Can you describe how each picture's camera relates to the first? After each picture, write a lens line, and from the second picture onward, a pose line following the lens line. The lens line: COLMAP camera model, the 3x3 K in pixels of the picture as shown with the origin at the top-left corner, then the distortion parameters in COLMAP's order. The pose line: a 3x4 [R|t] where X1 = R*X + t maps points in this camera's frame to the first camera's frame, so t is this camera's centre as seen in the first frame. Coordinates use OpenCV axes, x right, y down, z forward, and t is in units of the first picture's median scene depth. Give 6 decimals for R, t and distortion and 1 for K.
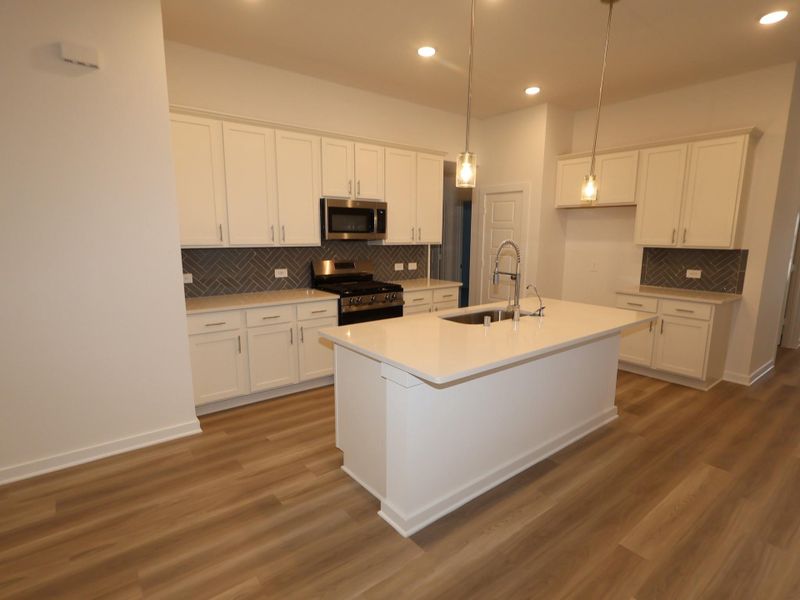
lens RADIAL K [[423.6, 0, 400.0], [0, 423.6, 300.0], [0, 0, 1]] dist [-0.003208, -0.000524]
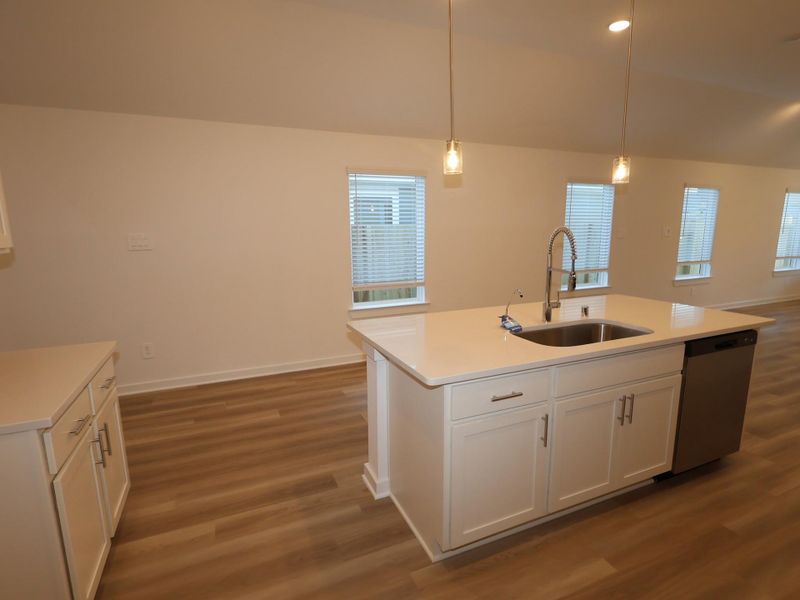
lens RADIAL K [[417.9, 0, 399.1], [0, 417.9, 302.9], [0, 0, 1]] dist [-0.001701, 0.000079]
pose [[-0.966561, -0.048293, 0.251848, 0.260925], [0.038170, 0.944071, 0.327525, -0.206477], [-0.253579, 0.326186, -0.910659, 1.371667]]
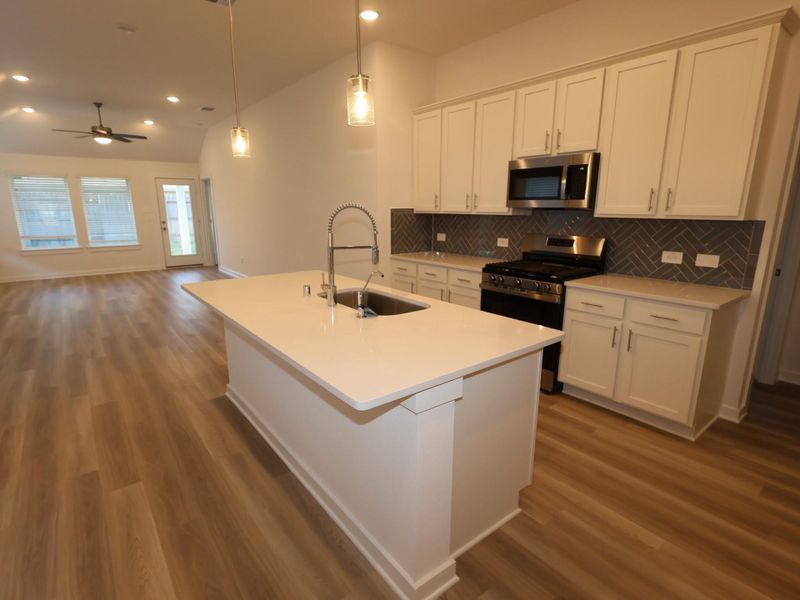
lens RADIAL K [[417.9, 0, 399.1], [0, 417.9, 302.9], [0, 0, 1]] dist [-0.001701, 0.000079]
pose [[-0.011942, 0.221360, -0.975119, 0.777192], [-0.156146, 0.962812, 0.220478, -0.114684], [0.987662, 0.154894, 0.023067, 0.828693]]
